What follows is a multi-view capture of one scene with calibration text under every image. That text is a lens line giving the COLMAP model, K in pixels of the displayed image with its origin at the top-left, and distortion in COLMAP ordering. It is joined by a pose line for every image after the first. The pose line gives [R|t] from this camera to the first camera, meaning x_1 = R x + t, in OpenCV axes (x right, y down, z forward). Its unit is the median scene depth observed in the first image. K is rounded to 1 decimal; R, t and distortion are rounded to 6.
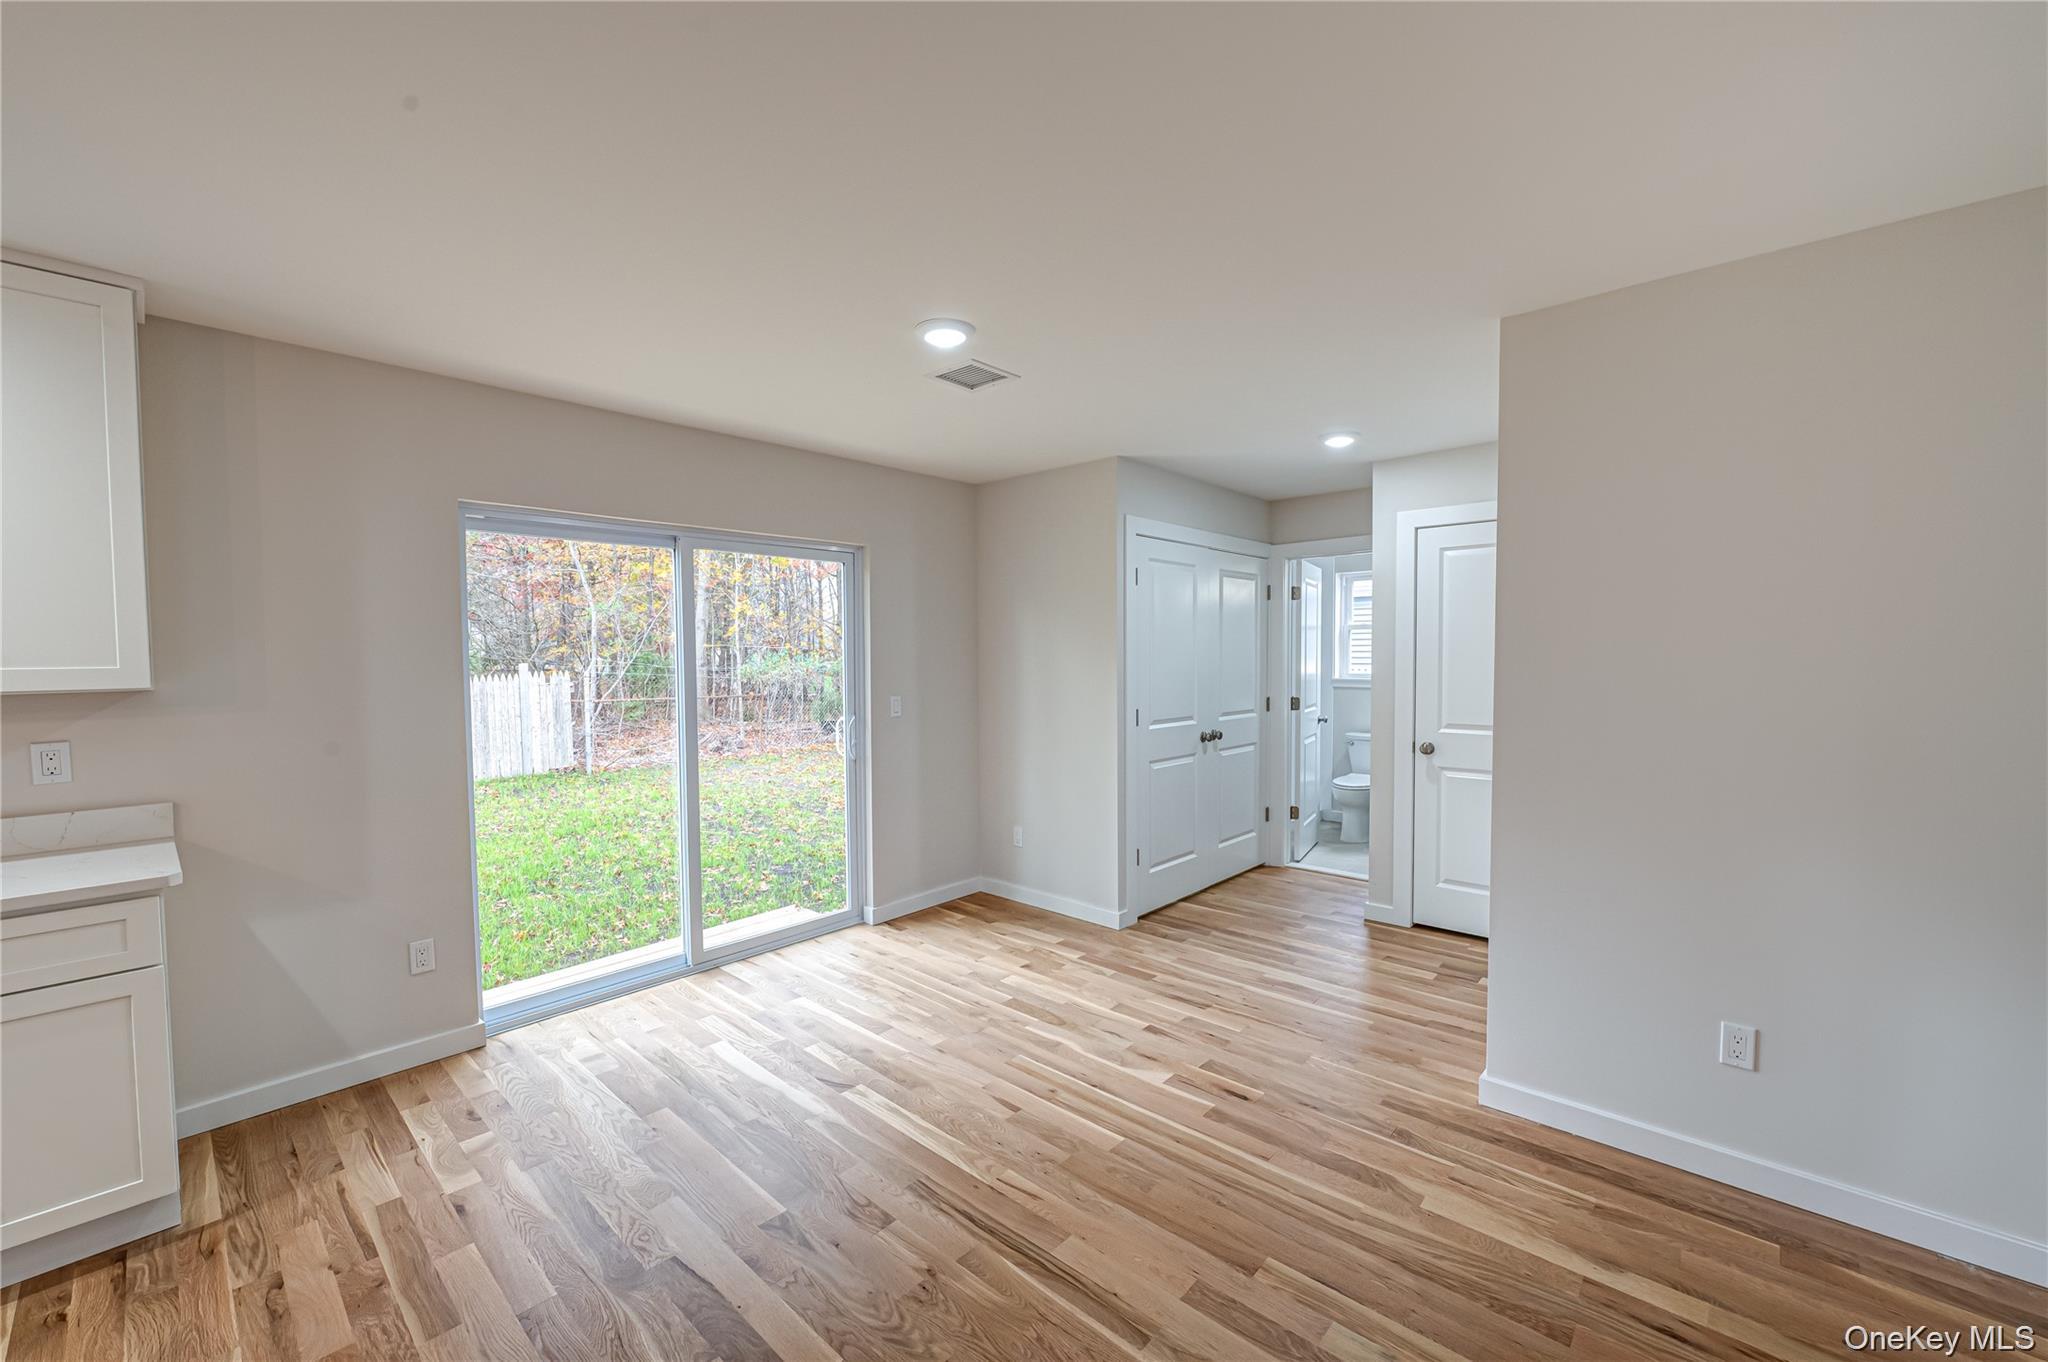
lens RADIAL K [[813.7, 0, 1024.0], [0, 813.7, 681.0], [0, 0, 1]] dist [-0.002940, -0.000218]
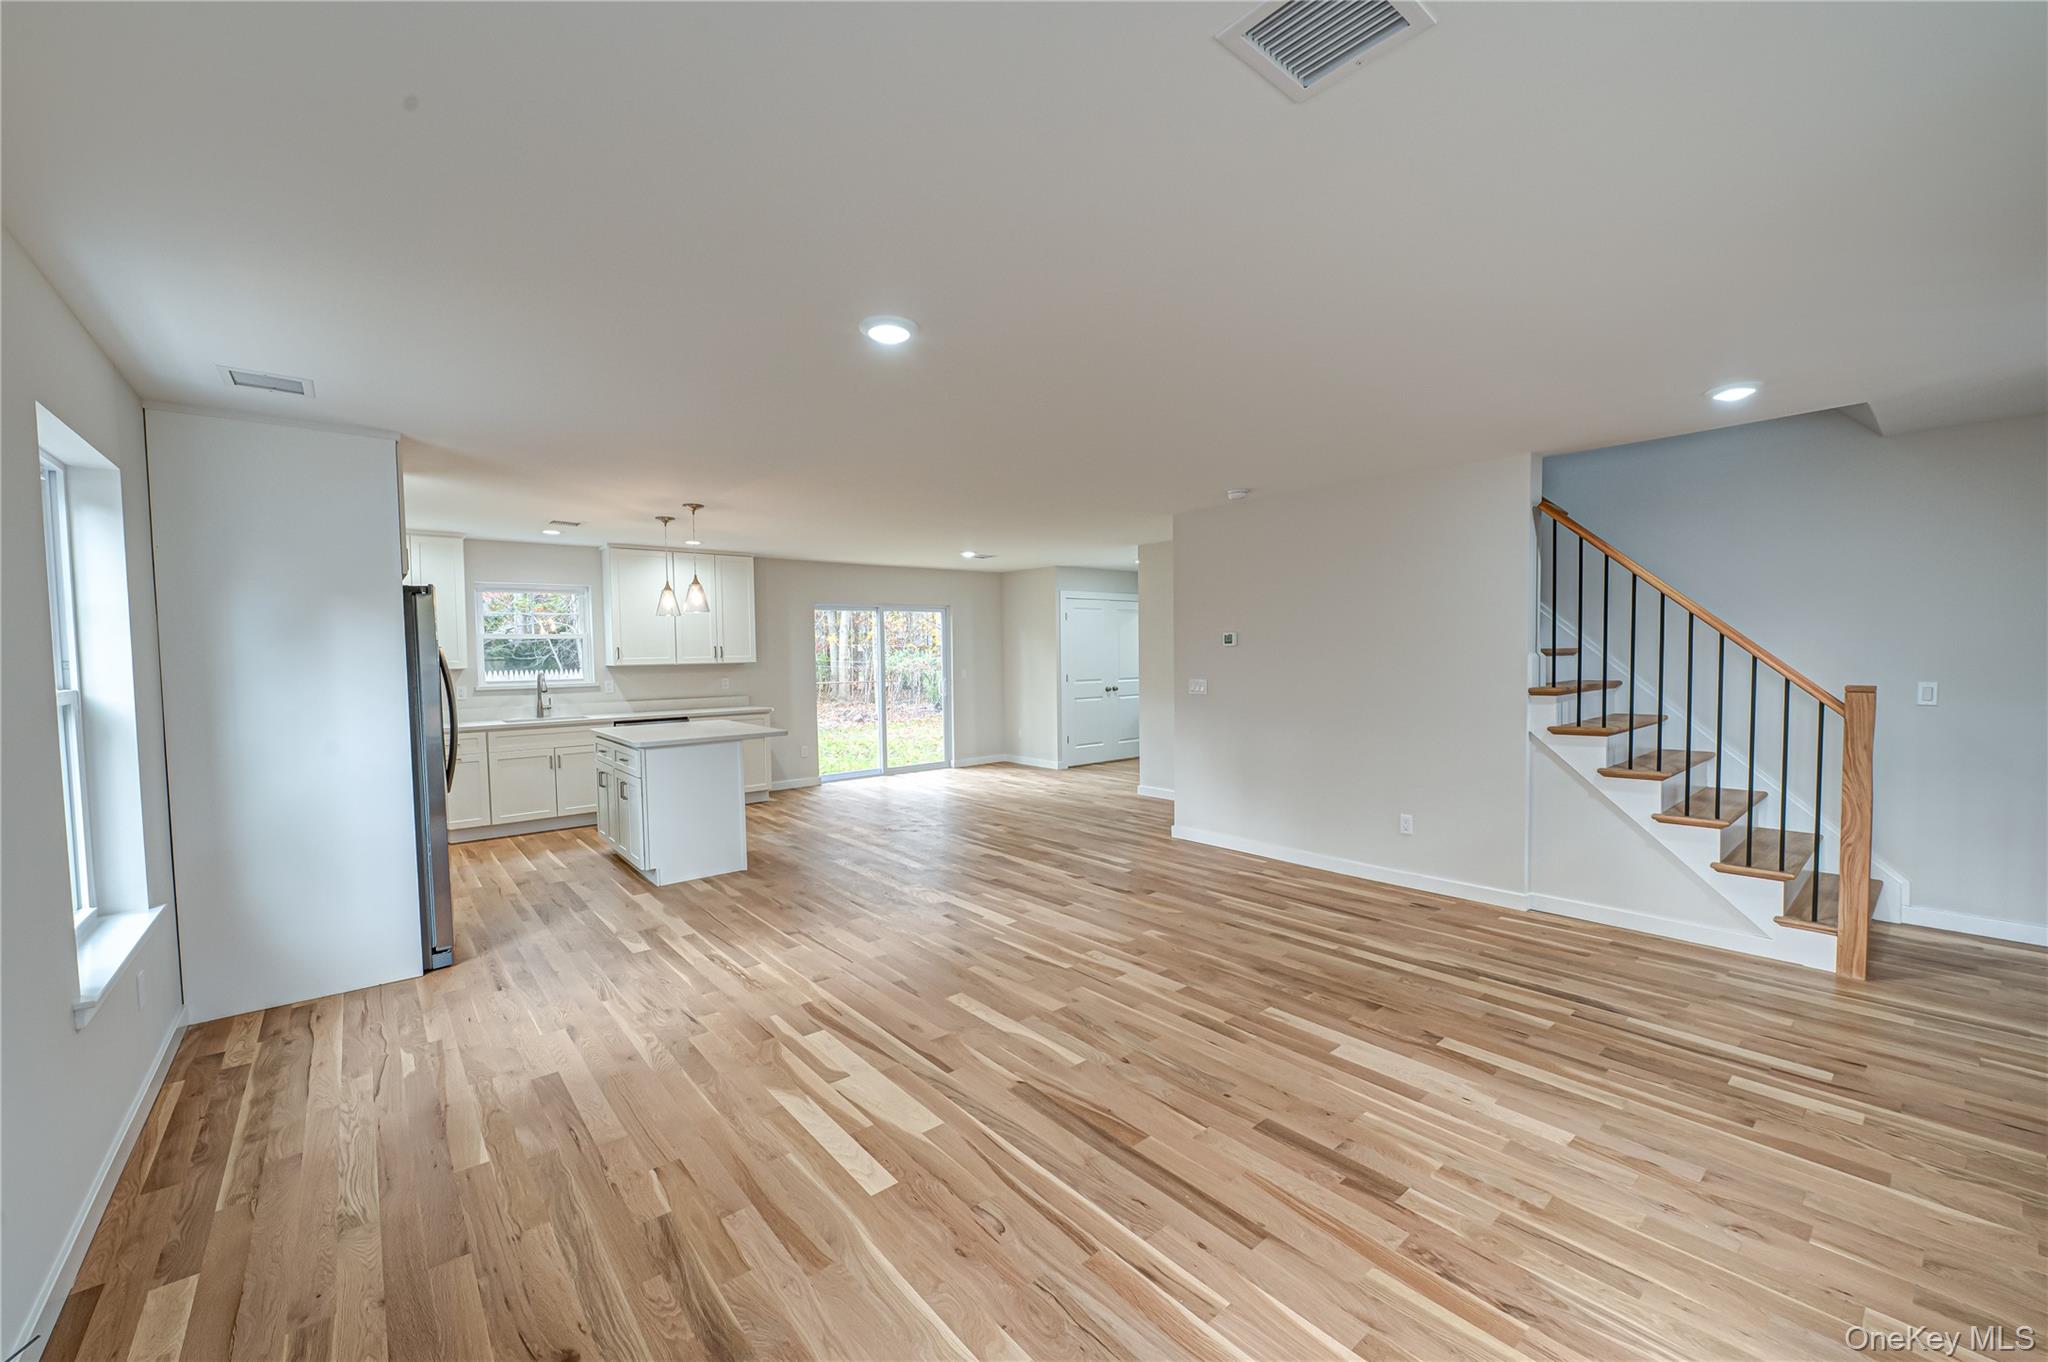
lens RADIAL K [[813.7, 0, 1024.0], [0, 813.7, 681.0], [0, 0, 1]] dist [-0.002940, -0.000218]
pose [[0.990810, -0.003679, -0.135214, 0.326767], [0.004604, 0.999968, 0.006529, 0.036597], [0.135185, -0.007091, 0.990795, -1.273668]]
